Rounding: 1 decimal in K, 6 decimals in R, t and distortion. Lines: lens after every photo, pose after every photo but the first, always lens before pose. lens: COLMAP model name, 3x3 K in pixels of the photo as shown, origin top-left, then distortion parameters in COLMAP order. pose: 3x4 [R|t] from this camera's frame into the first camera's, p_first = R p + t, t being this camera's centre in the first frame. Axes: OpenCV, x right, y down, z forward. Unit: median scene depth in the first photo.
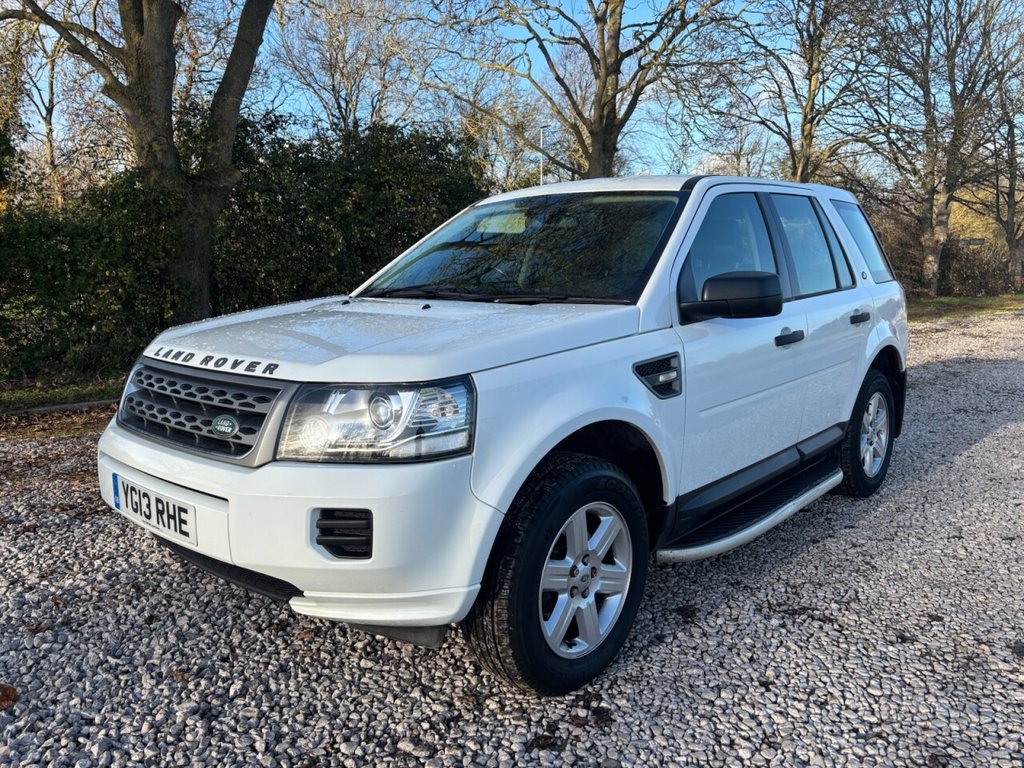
lens RADIAL K [[771.7, 0, 509.6], [0, 771.7, 392.6], [0, 0, 1]] dist [0.054277, -0.046717]
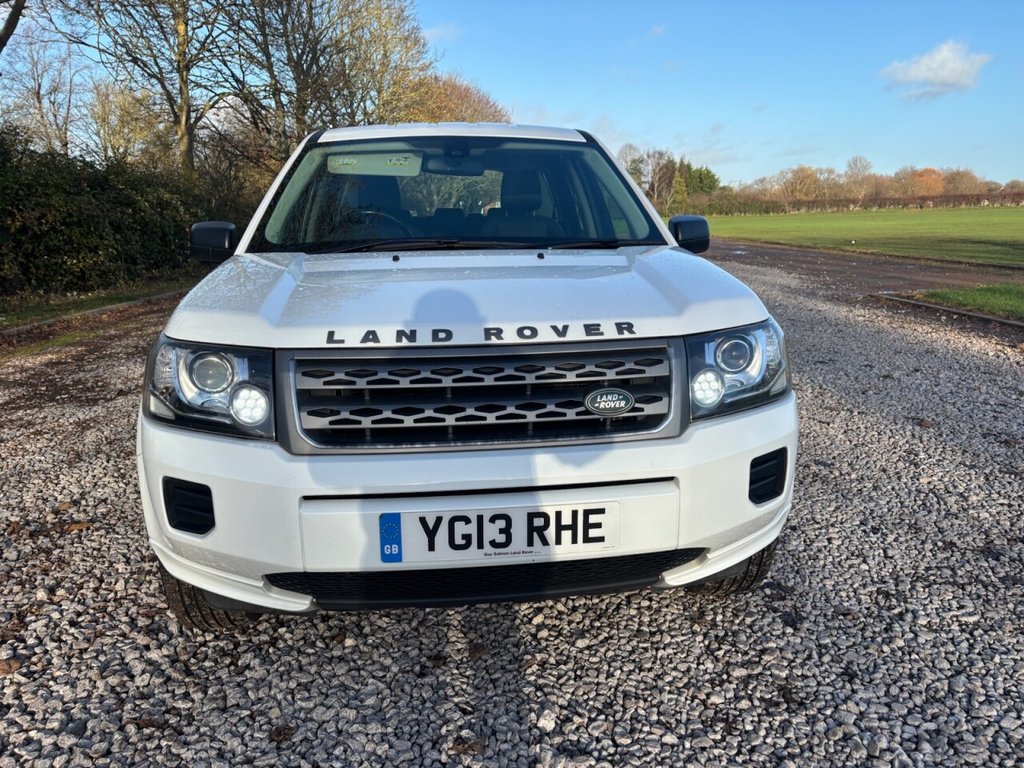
lens RADIAL K [[771.7, 0, 521.3], [0, 771.7, 386.3], [0, 0, 1]] dist [0.054277, -0.046717]
pose [[0.663778, -0.166358, 0.729194, -0.838744], [0.131678, 0.985714, 0.105015, -0.059452], [-0.736247, 0.026312, 0.676201, 0.407762]]
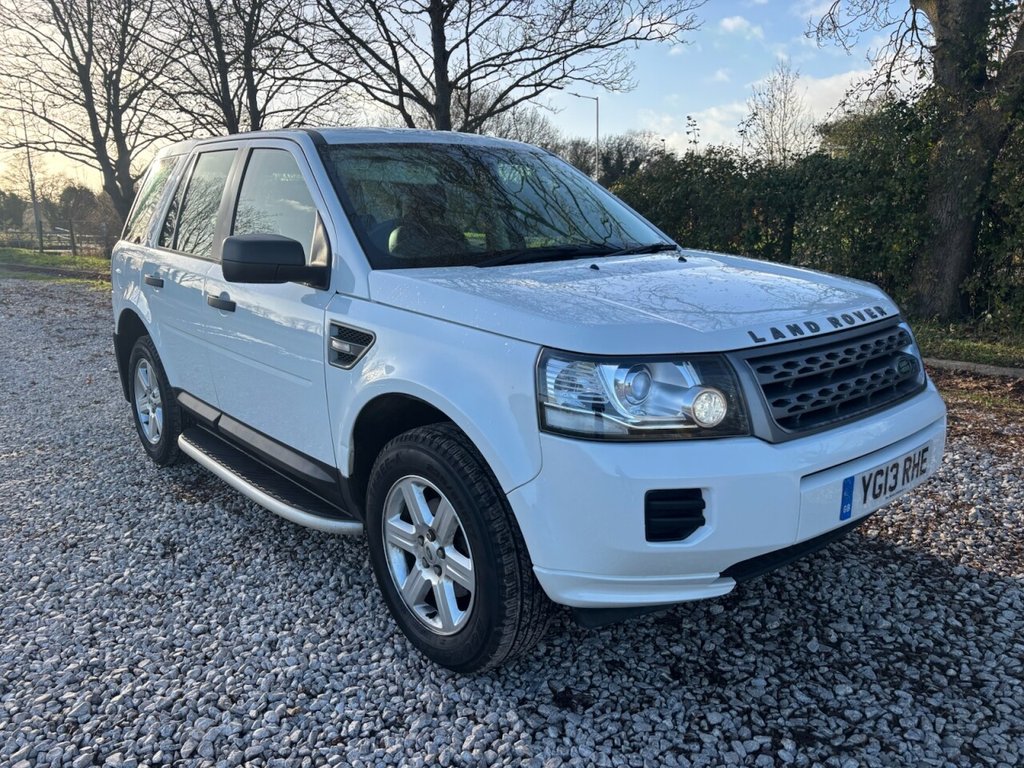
lens RADIAL K [[792.3, 0, 513.3], [0, 792.3, 383.2], [0, 0, 1]] dist [0.035171, -0.038131]
pose [[0.118148, -0.206838, 0.971215, -1.235585], [0.172084, 0.967532, 0.185119, -0.192371], [-0.977971, 0.145260, 0.149905, 1.109213]]
